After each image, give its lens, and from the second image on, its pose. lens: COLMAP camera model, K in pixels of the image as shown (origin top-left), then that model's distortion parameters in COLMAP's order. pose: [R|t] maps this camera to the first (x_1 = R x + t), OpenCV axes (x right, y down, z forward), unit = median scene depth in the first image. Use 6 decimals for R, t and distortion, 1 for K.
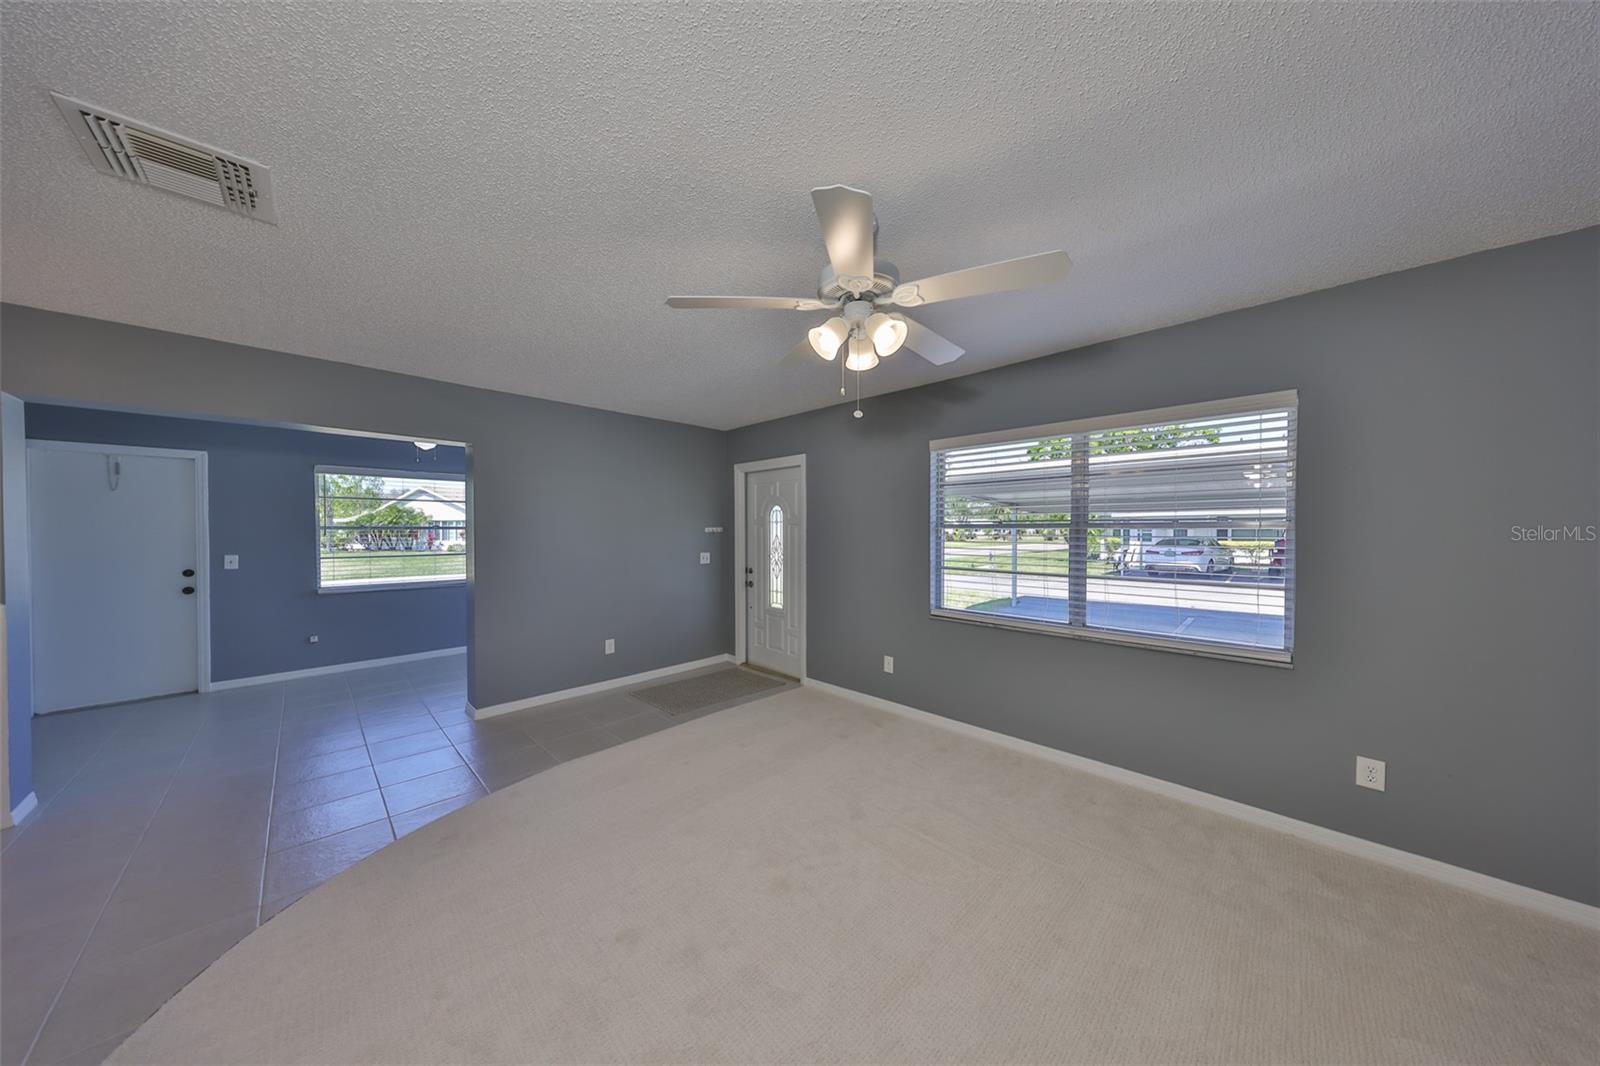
lens RADIAL K [[490.2, 0, 797.7], [0, 490.2, 532.5], [0, 0, 1]] dist [-0.000108, -0.000062]
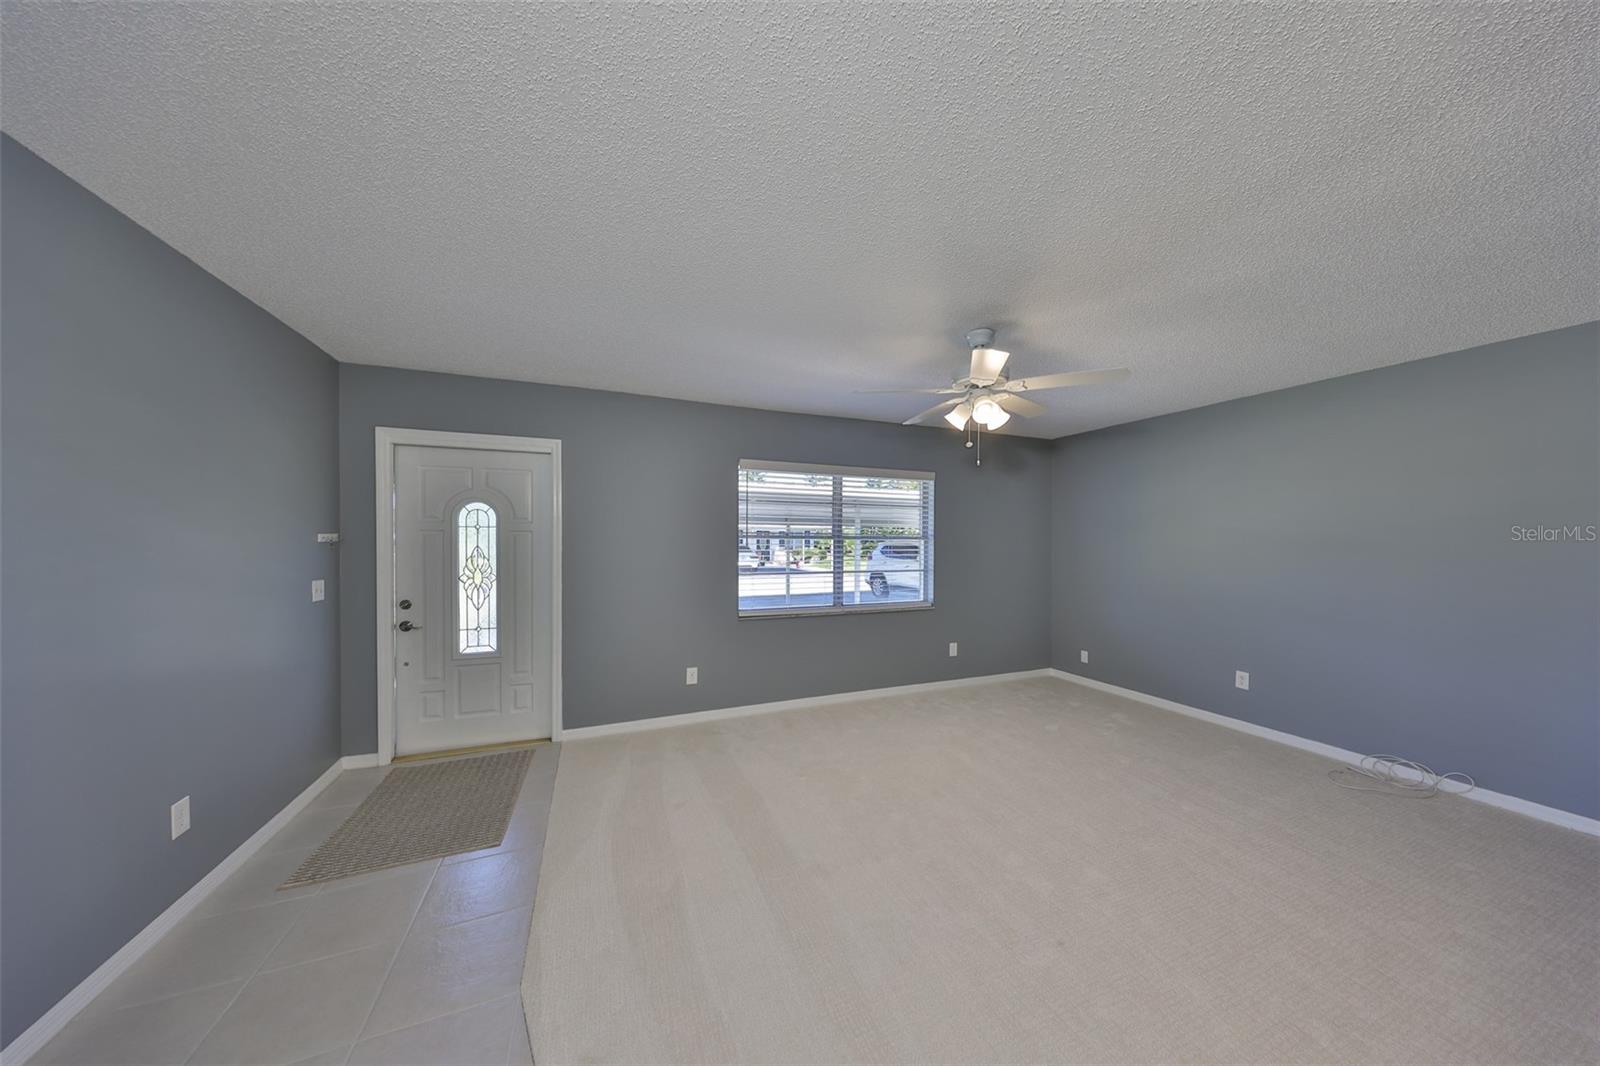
lens RADIAL K [[498.5, 0, 797.1], [0, 498.5, 542.6], [0, 0, 1]] dist [-0.000132, -0.000011]
pose [[0.405453, -0.001867, 0.914114, -0.544097], [0.002663, 0.999996, 0.000861, 0.000854], [-0.914112, 0.002086, 0.405456, 0.344119]]
